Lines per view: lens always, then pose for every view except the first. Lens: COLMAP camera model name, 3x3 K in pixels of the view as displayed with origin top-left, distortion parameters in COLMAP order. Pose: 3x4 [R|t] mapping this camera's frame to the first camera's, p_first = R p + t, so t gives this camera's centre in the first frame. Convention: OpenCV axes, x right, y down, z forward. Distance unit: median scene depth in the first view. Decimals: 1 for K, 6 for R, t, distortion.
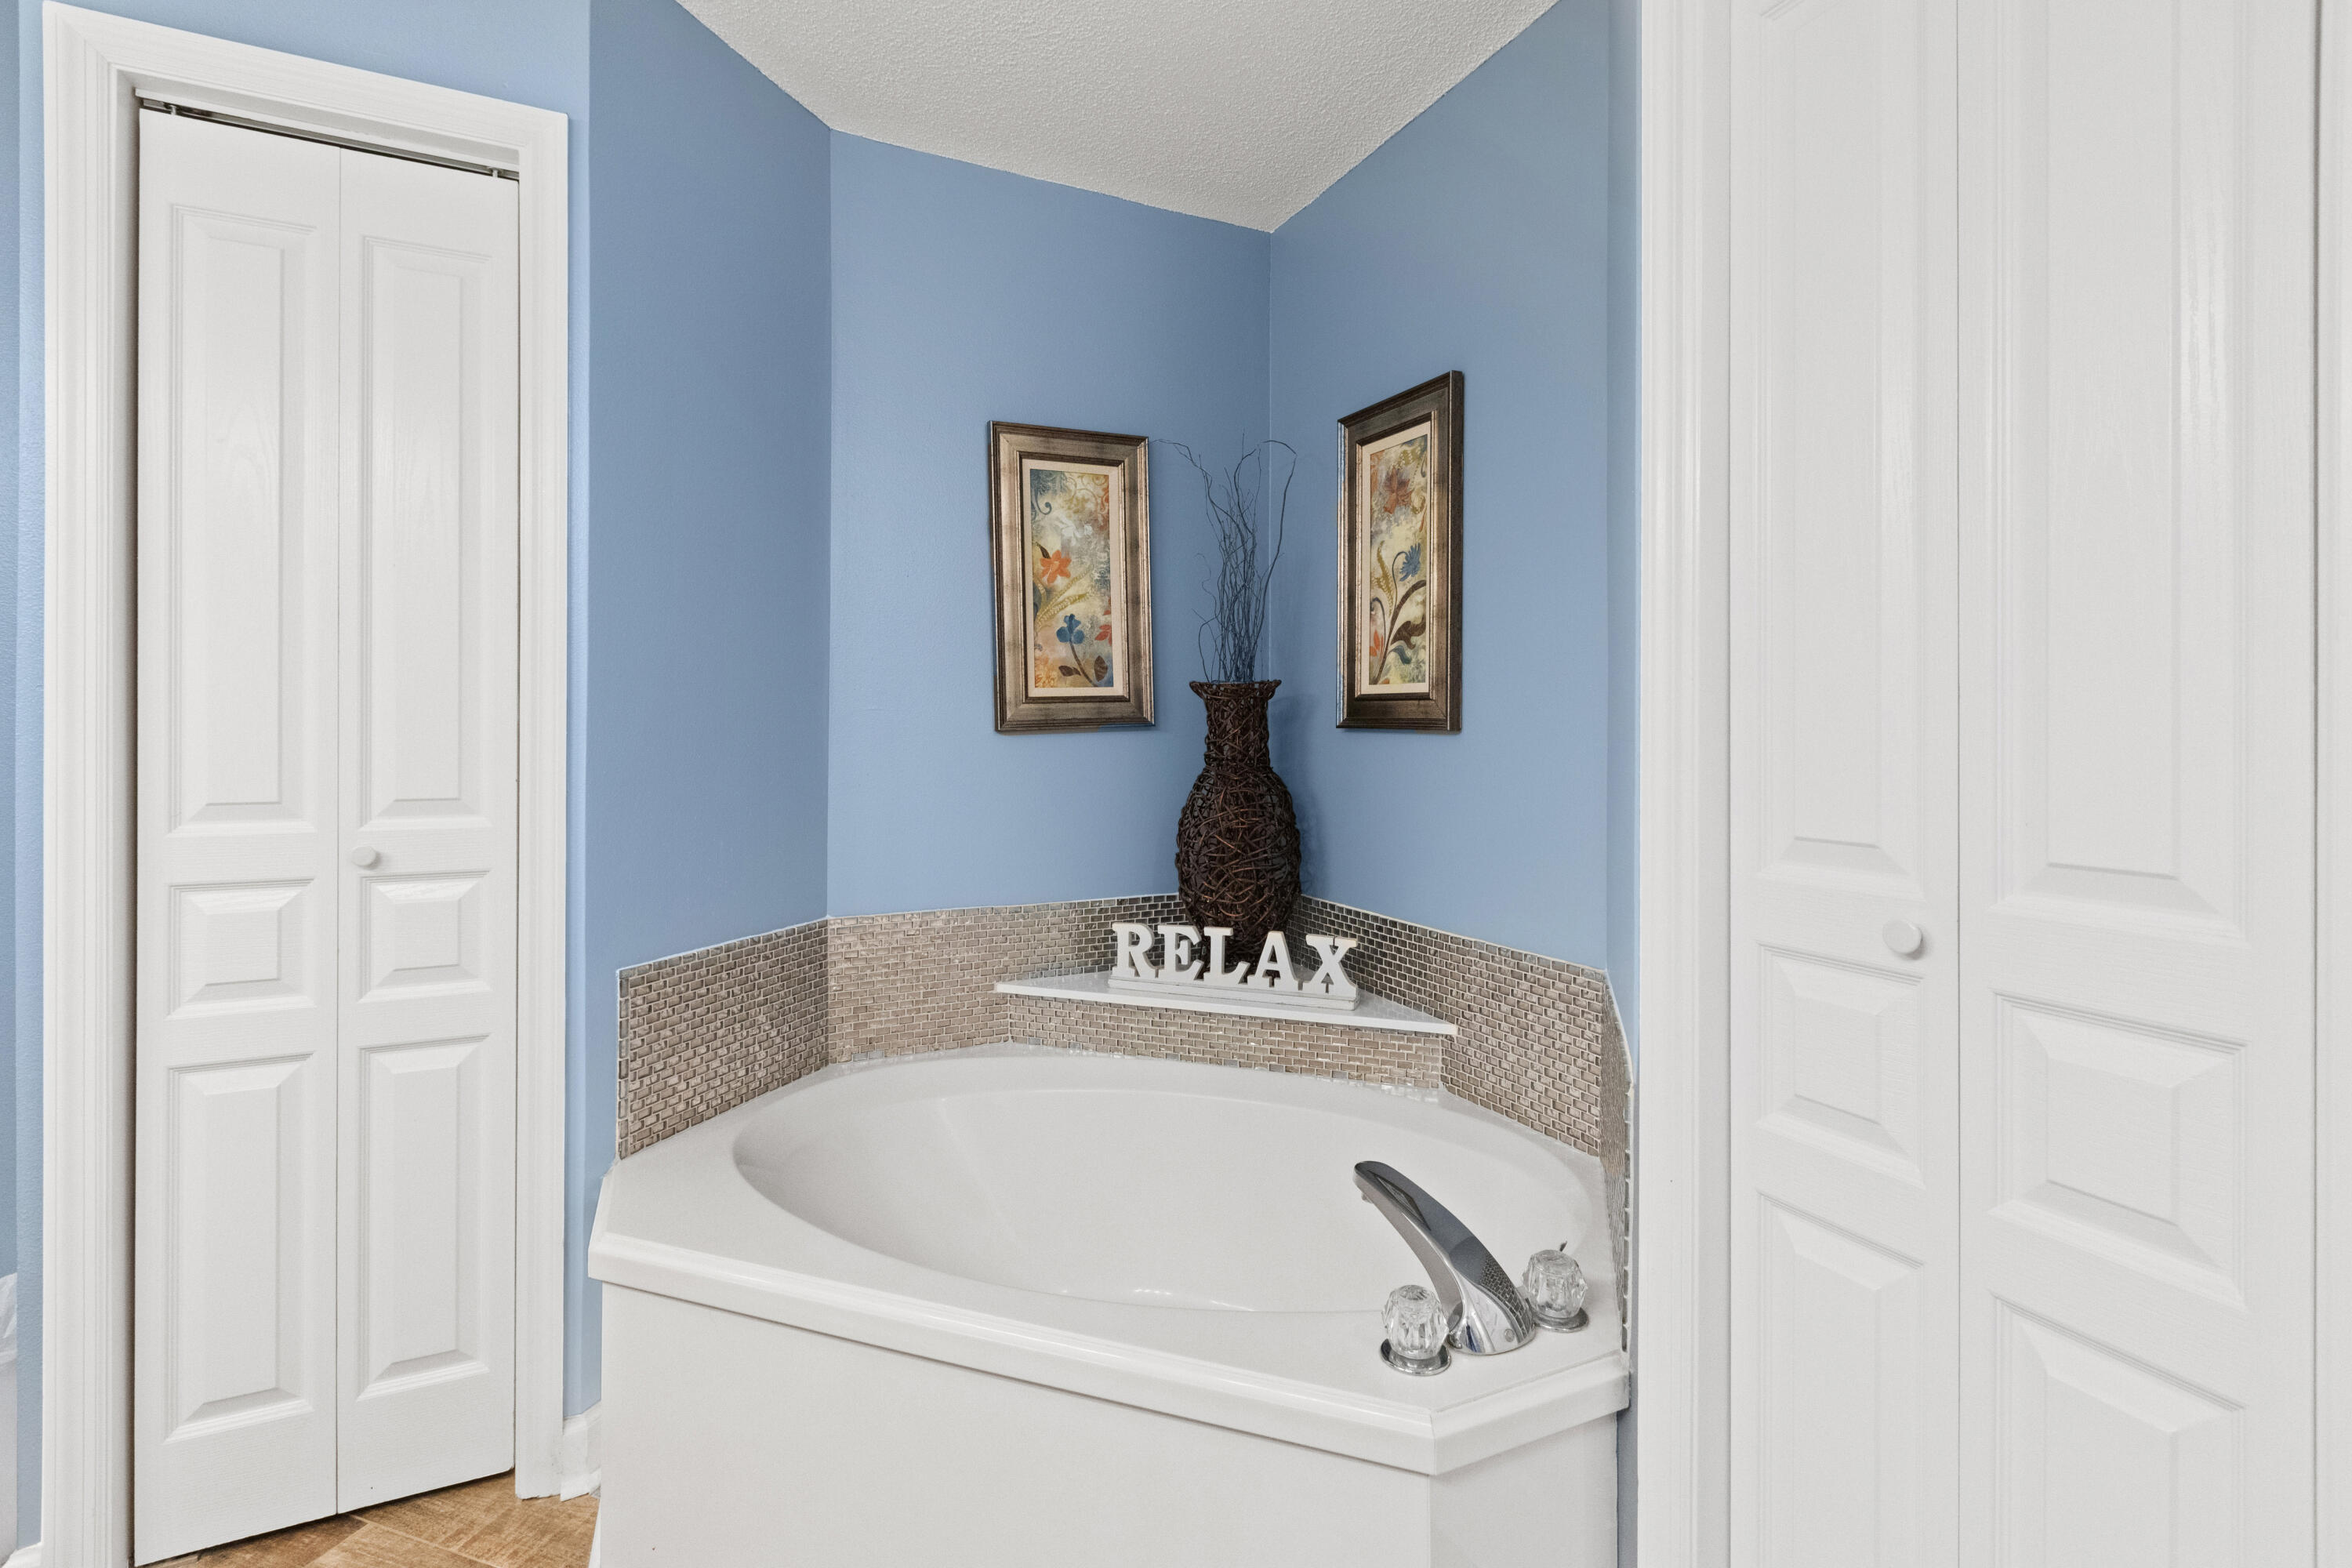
lens RADIAL K [[1055.1, 0, 1161.4], [0, 1055.1, 747.2], [0, 0, 1]] dist [0.004767, 0.000241]
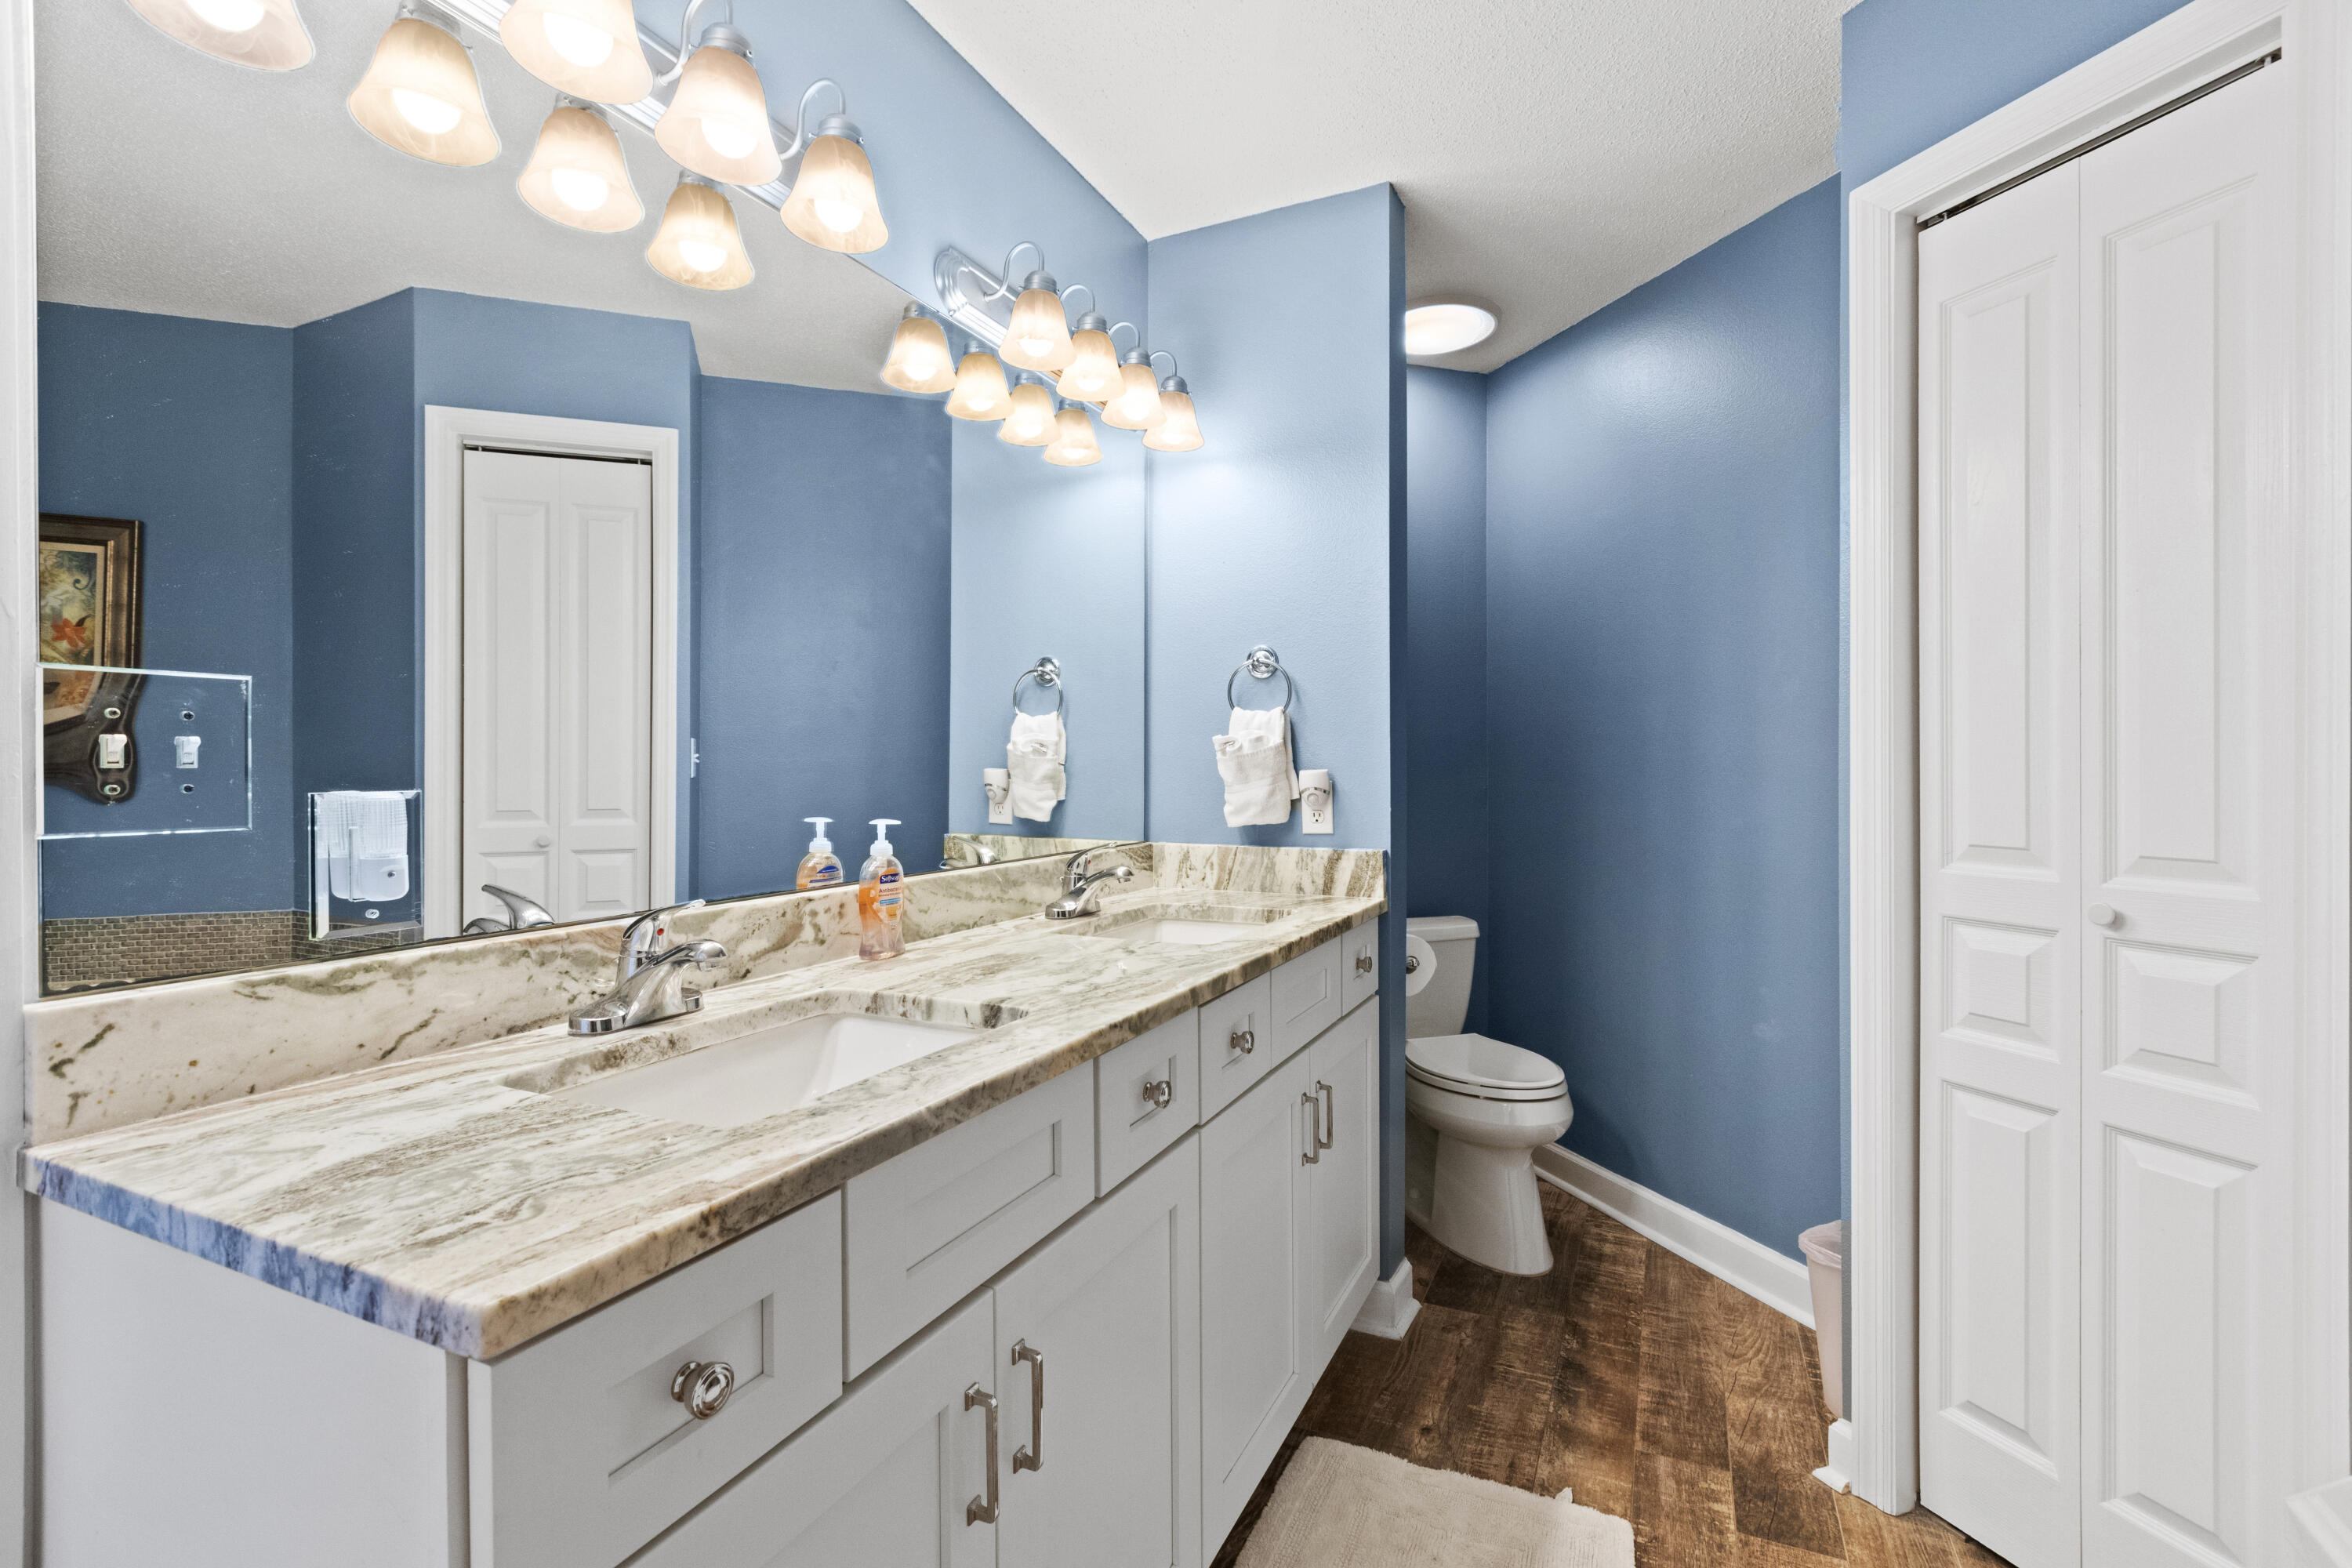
lens RADIAL K [[1038.7, 0, 1173.9], [0, 1038.7, 791.7], [0, 0, 1]] dist [-0.000362, -0.000116]
pose [[-0.084133, 0.018481, -0.996283, 0.206257], [-0.017467, 0.999647, 0.020018, -0.007294], [0.996301, 0.019086, -0.083780, 0.274193]]
